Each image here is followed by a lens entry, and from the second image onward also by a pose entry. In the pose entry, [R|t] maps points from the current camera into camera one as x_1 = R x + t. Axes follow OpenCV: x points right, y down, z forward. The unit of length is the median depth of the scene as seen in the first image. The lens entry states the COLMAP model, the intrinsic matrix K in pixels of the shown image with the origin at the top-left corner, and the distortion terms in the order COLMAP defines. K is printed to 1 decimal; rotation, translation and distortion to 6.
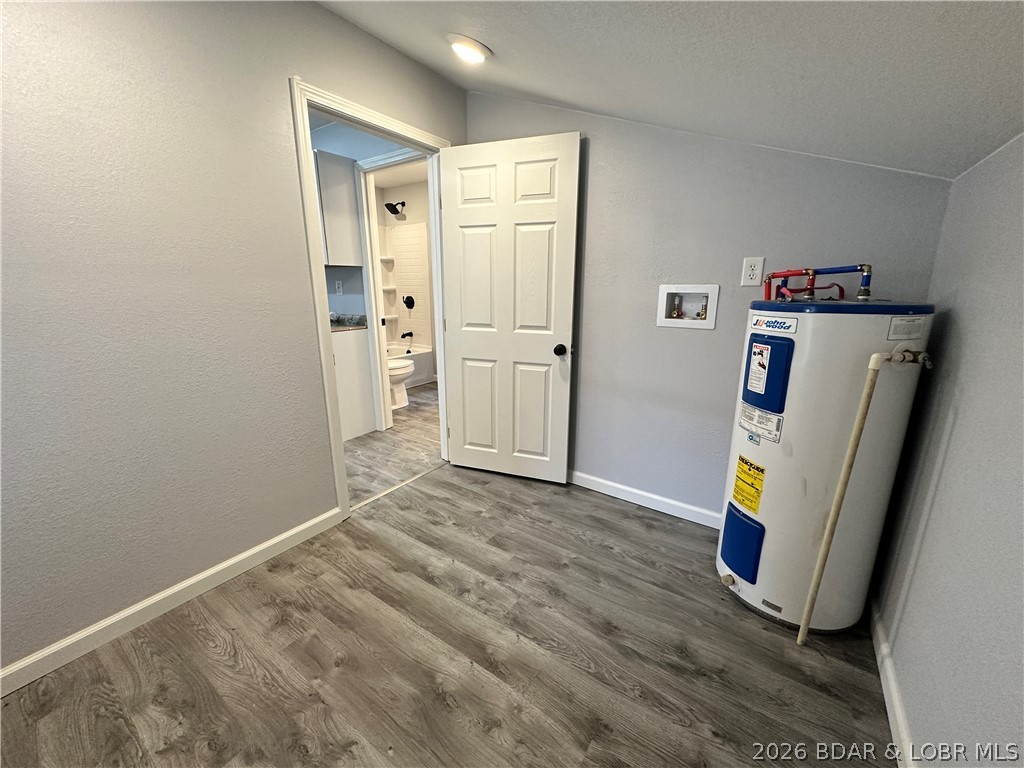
lens RADIAL K [[408.0, 0, 512.0], [0, 408.0, 384.0], [0, 0, 1]] dist [0.001475, 0.000206]
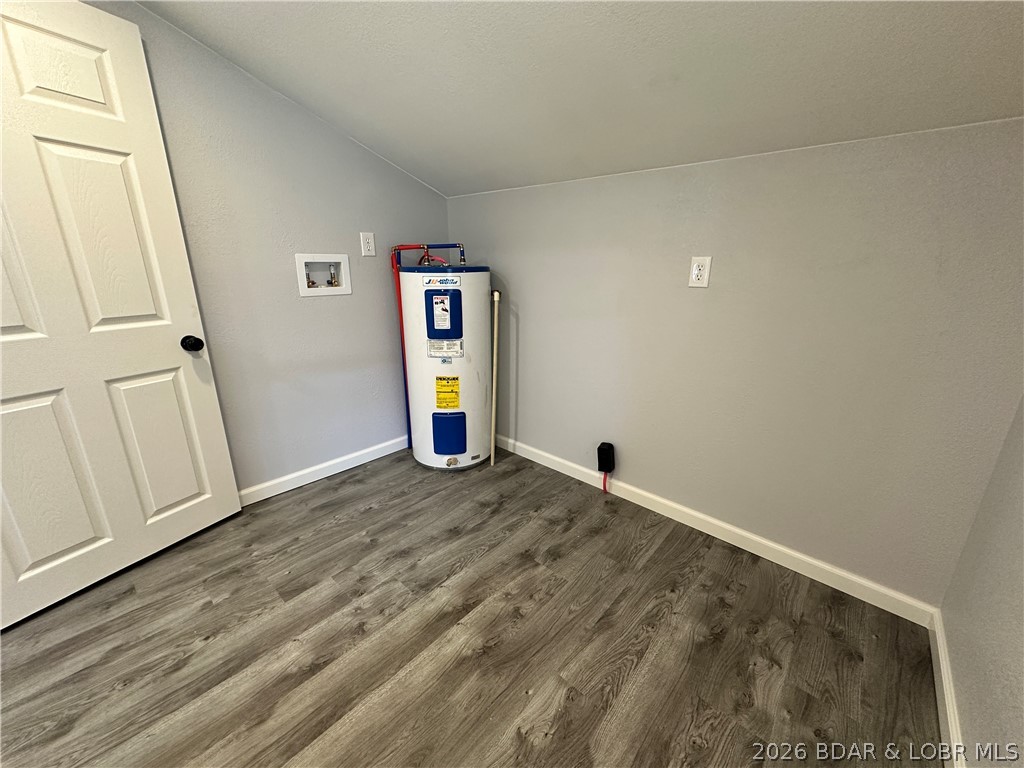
lens RADIAL K [[408.0, 0, 512.0], [0, 408.0, 384.0], [0, 0, 1]] dist [0.001475, 0.000206]
pose [[0.126600, -0.286979, 0.949534, -0.728185], [0.228986, 0.939837, 0.253518, -0.097317], [-0.965162, 0.185335, 0.184697, 0.464602]]
